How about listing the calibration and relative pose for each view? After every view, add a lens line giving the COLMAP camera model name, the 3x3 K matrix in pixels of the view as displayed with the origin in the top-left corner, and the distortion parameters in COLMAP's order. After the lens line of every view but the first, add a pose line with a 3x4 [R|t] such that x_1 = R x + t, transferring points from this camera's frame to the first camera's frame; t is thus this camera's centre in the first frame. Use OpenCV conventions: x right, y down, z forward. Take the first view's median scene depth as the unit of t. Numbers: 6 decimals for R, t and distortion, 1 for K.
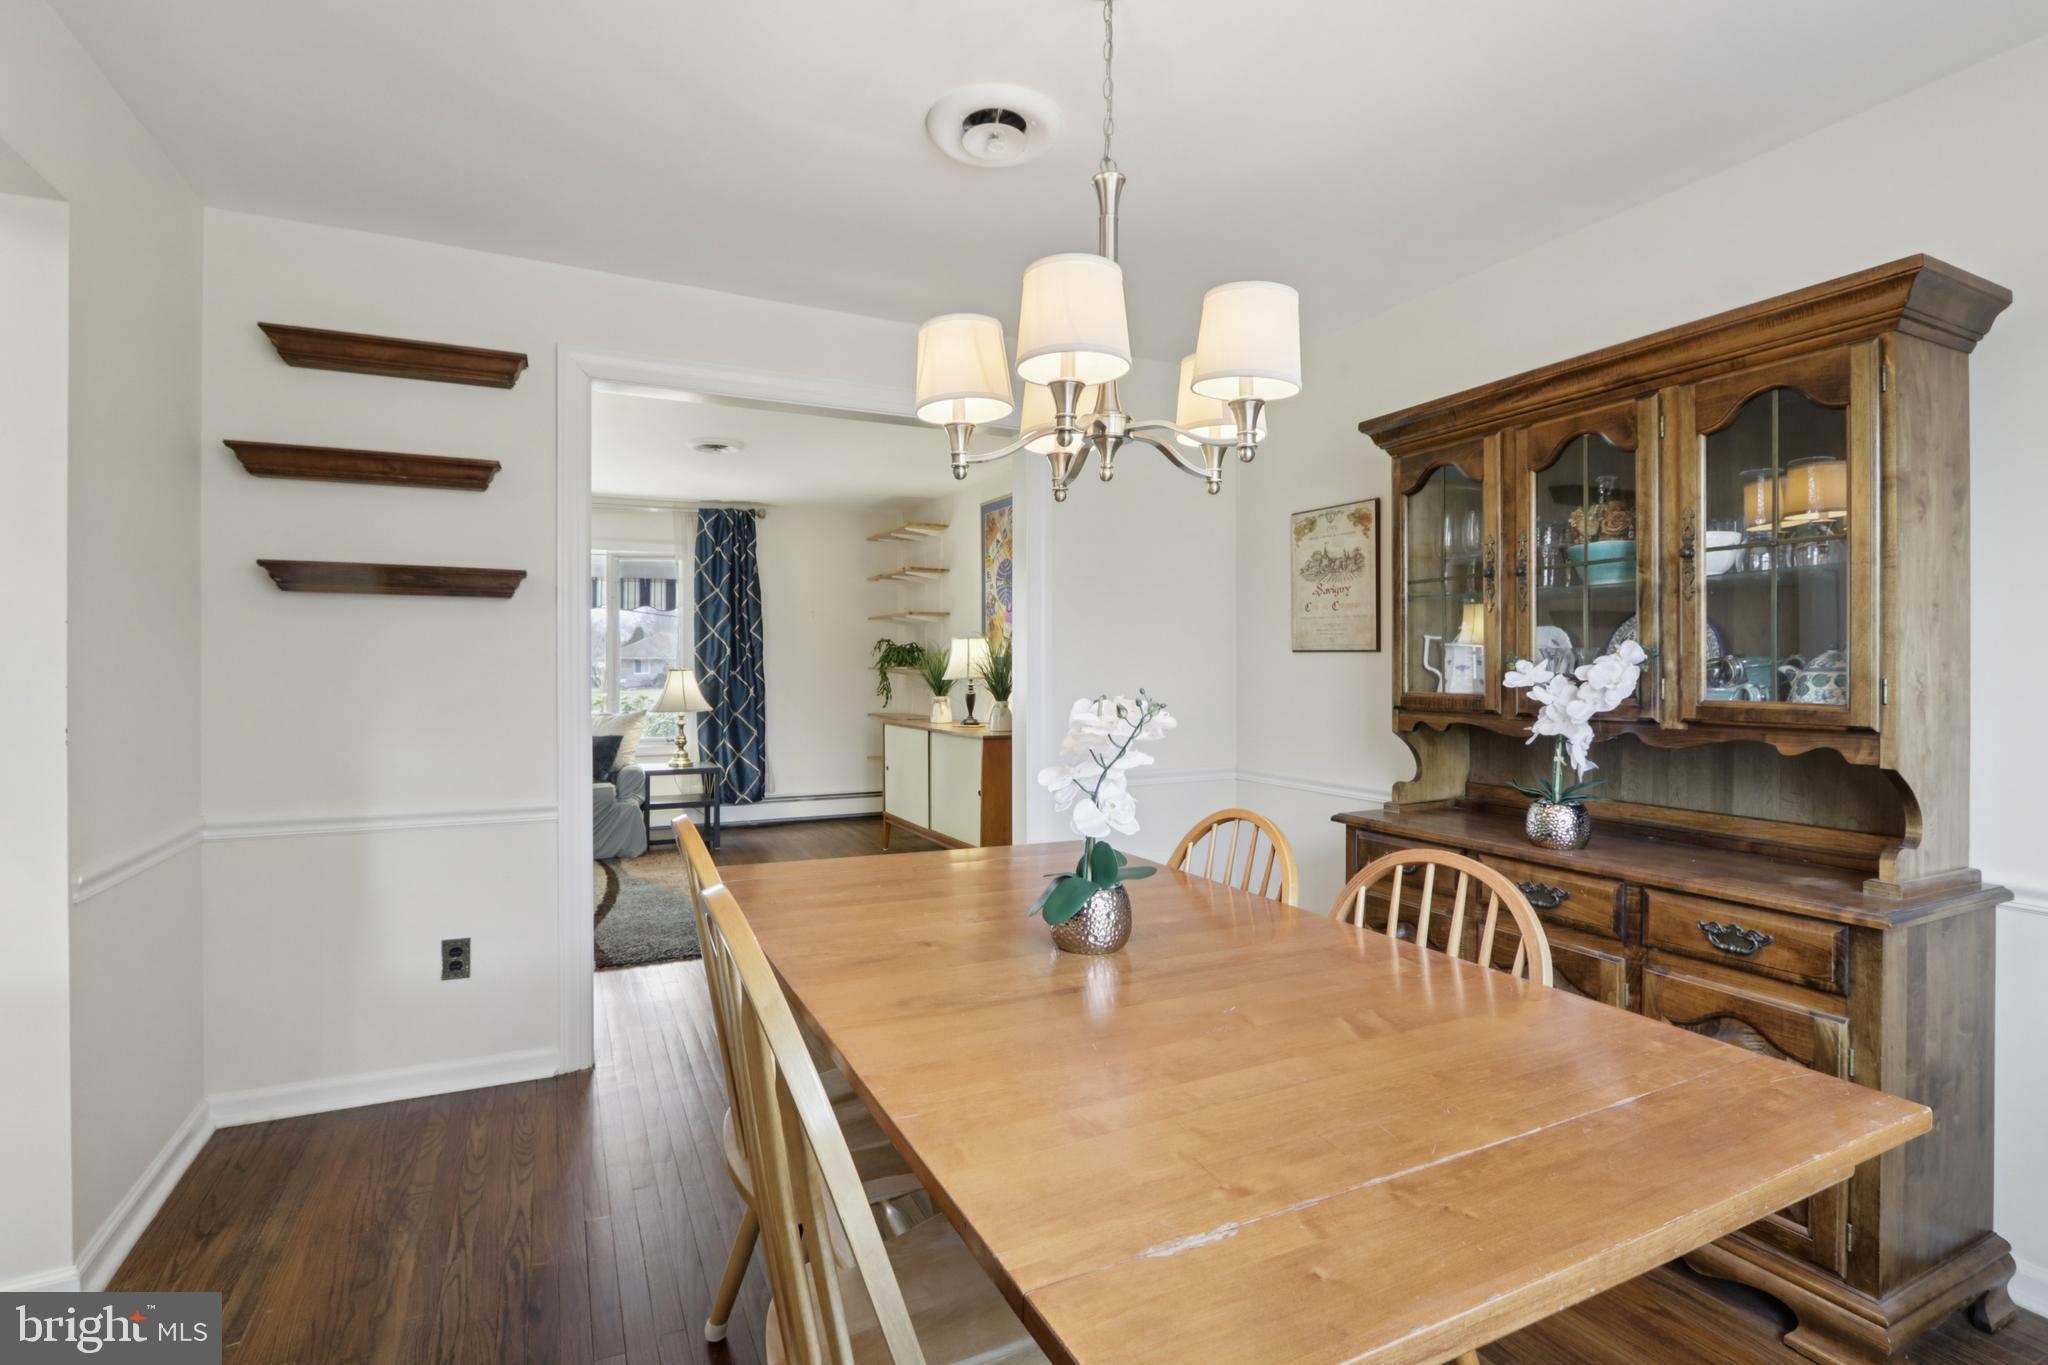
lens RADIAL K [[952.0, 0, 1000.5], [0, 952.0, 669.6], [0, 0, 1]] dist [-0.021613, 0.003271]
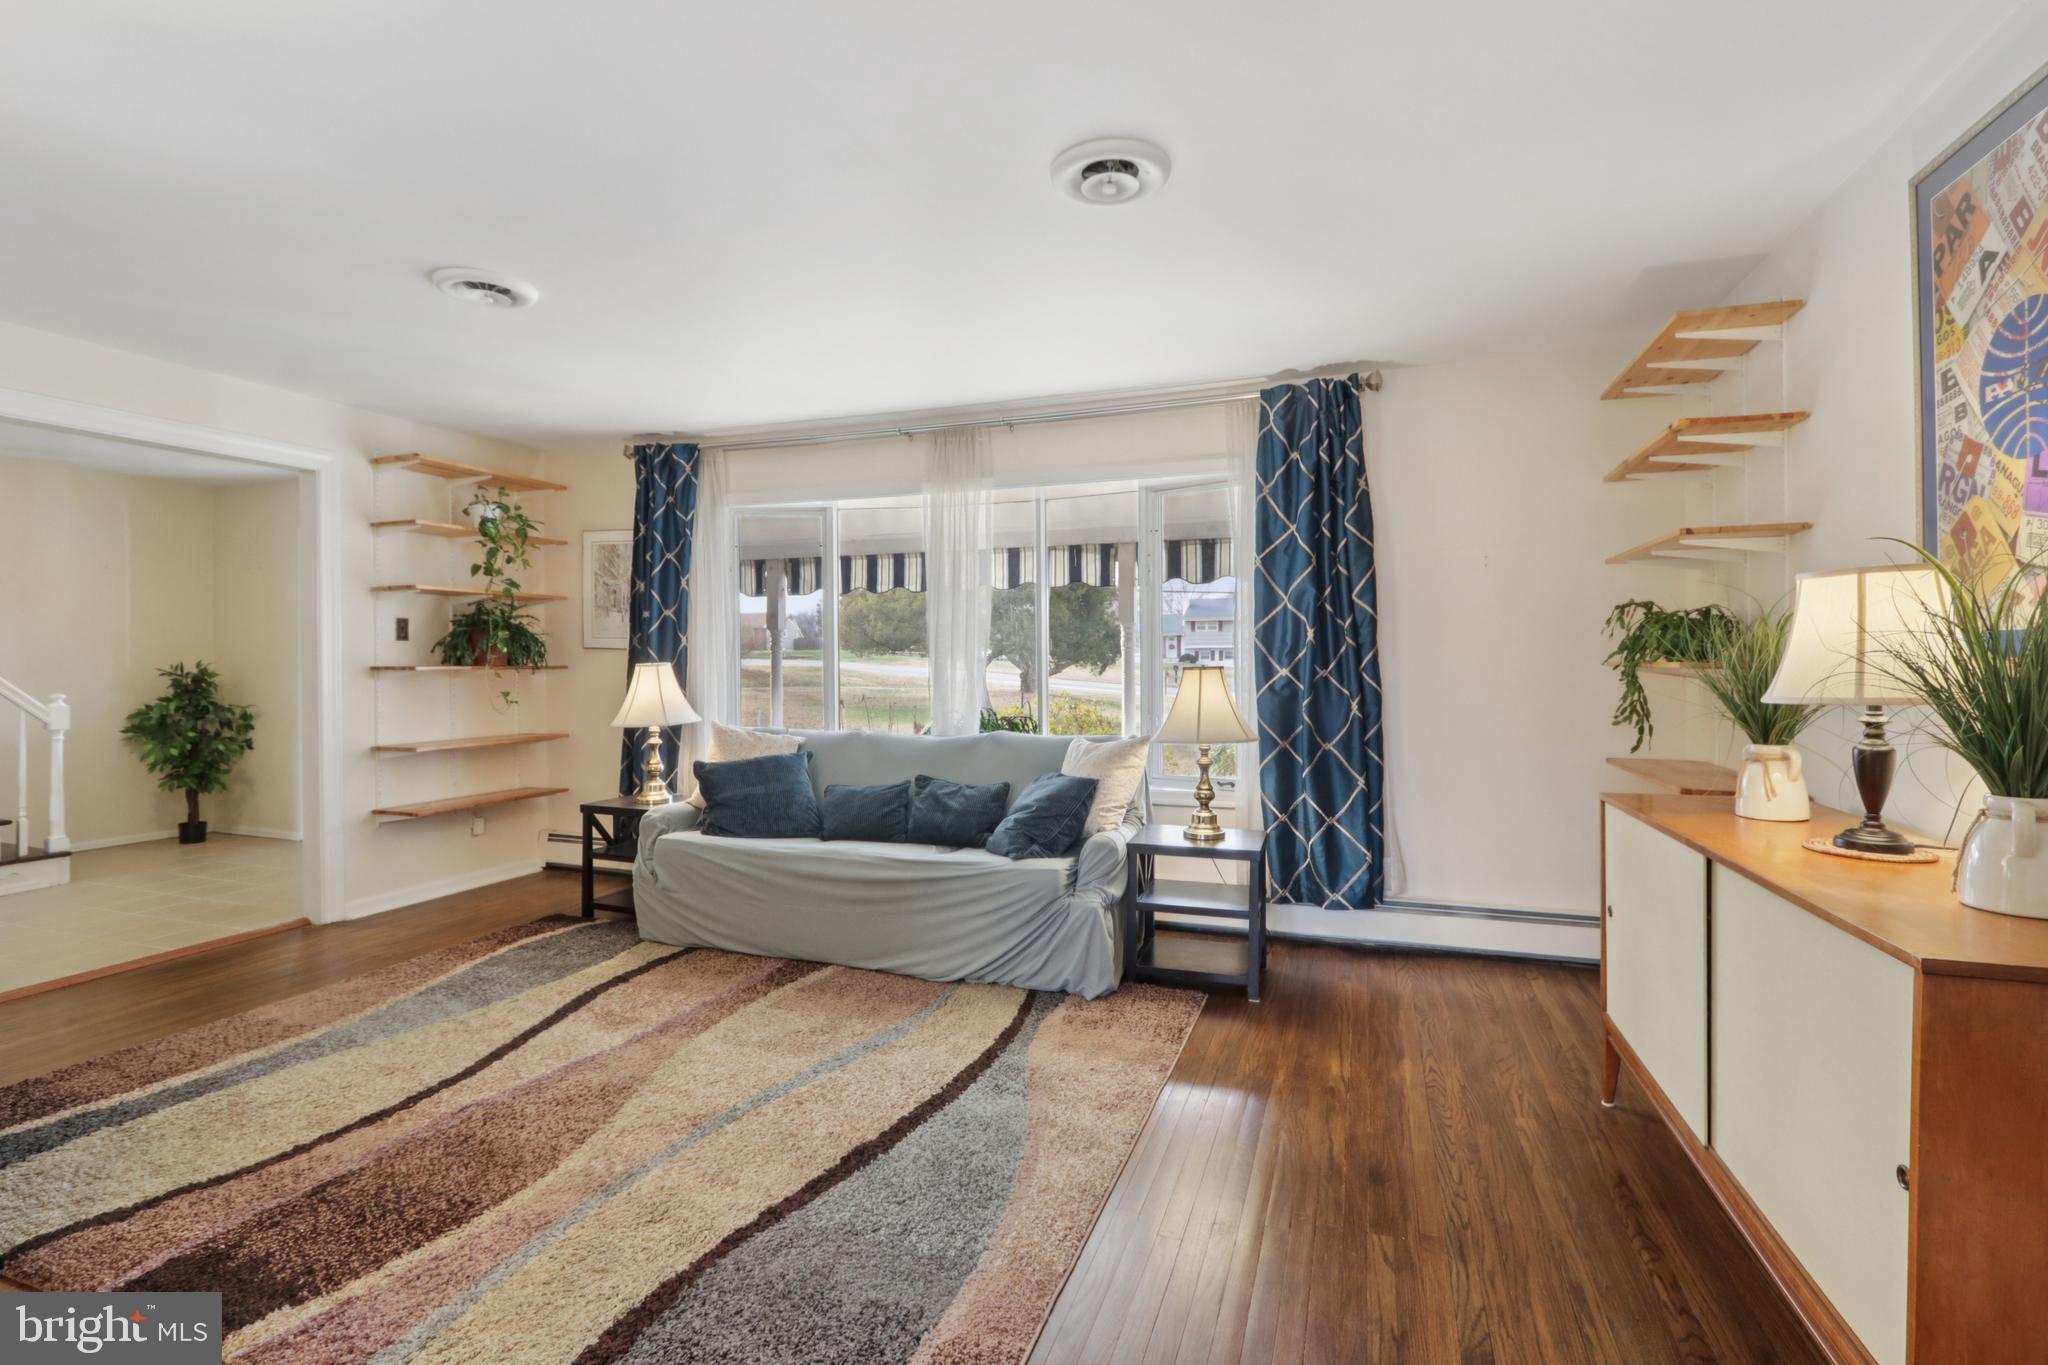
lens RADIAL K [[952.0, 0, 1023.8], [0, 952.0, 657.3], [0, 0, 1]] dist [-0.021613, 0.003271]
pose [[0.704188, -0.003591, -0.710005, -0.007856], [-0.000134, 0.999987, -0.005191, -0.002826], [0.710014, 0.003750, 0.704178, 0.497996]]
